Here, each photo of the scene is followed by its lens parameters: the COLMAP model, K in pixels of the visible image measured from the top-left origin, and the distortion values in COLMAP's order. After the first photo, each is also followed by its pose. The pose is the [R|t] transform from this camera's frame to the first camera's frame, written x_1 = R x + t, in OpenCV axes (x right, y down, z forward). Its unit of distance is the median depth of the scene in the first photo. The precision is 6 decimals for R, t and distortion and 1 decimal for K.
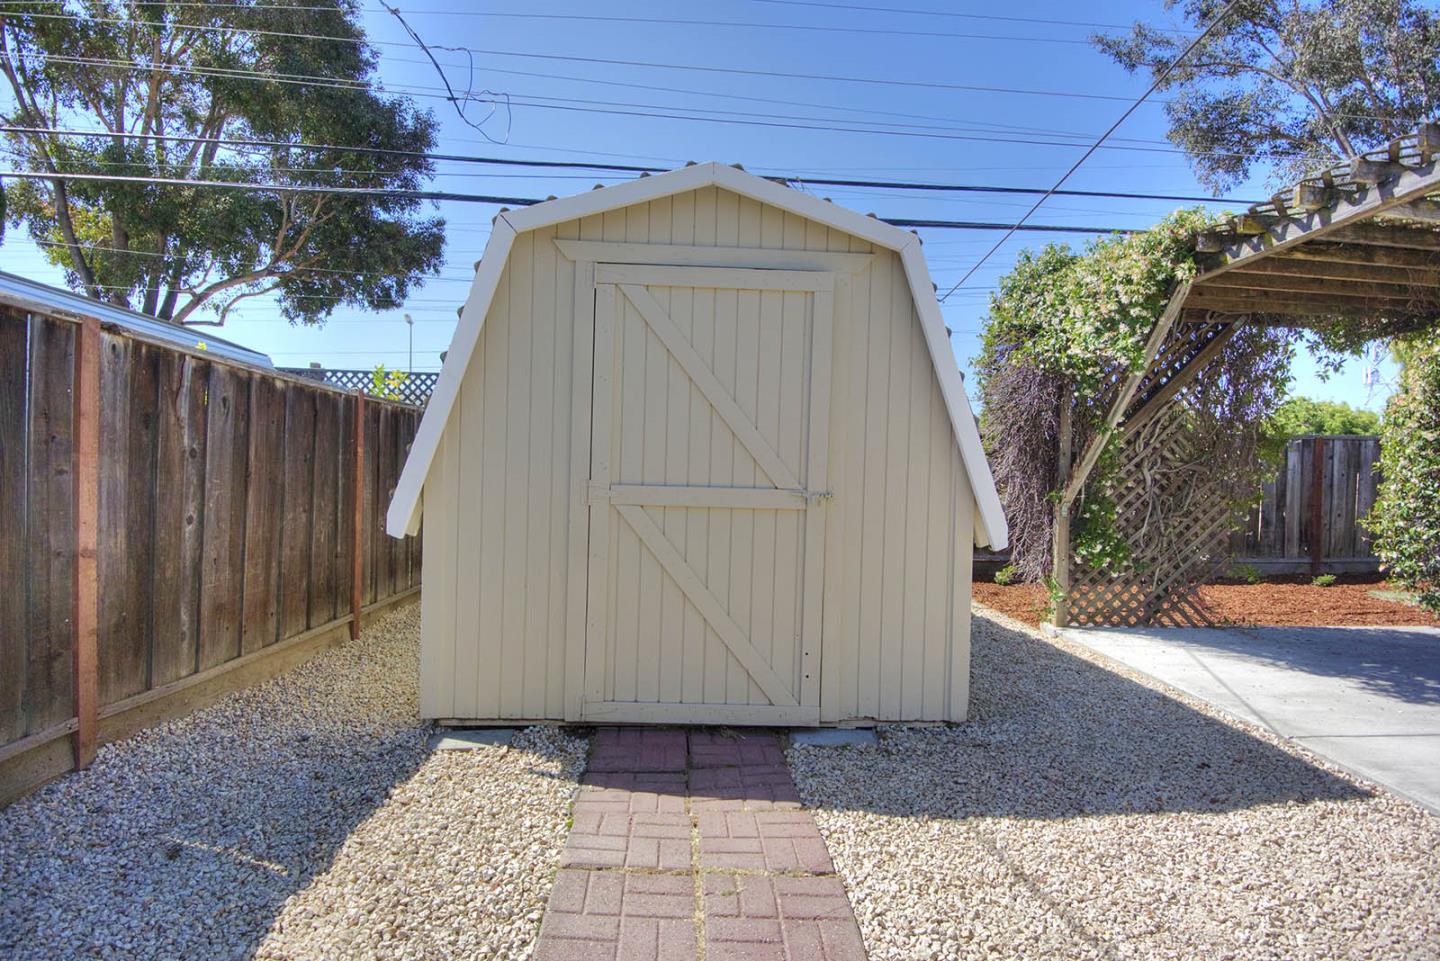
lens RADIAL K [[746.1, 0, 714.9], [0, 746.1, 490.4], [0, 0, 1]] dist [-0.004482, -0.025410]
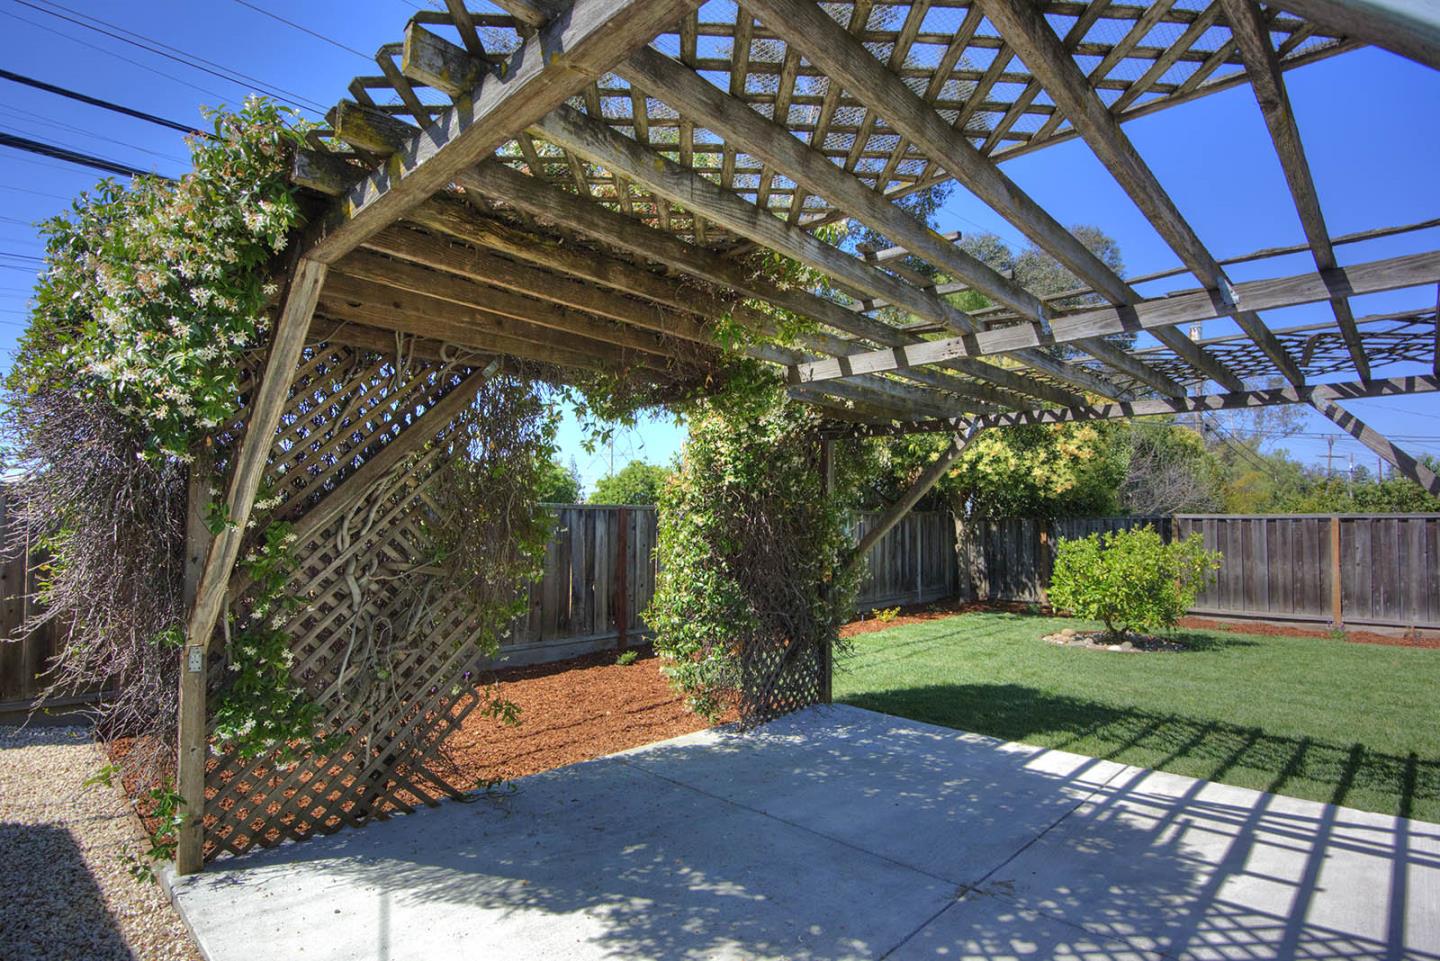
lens RADIAL K [[746.1, 0, 714.9], [0, 746.1, 490.4], [0, 0, 1]] dist [-0.004482, -0.025410]
pose [[0.720315, 0.024291, 0.693221, 0.359144], [0.020914, 0.998172, -0.056709, -0.059643], [-0.693331, 0.055346, 0.718490, 0.322302]]
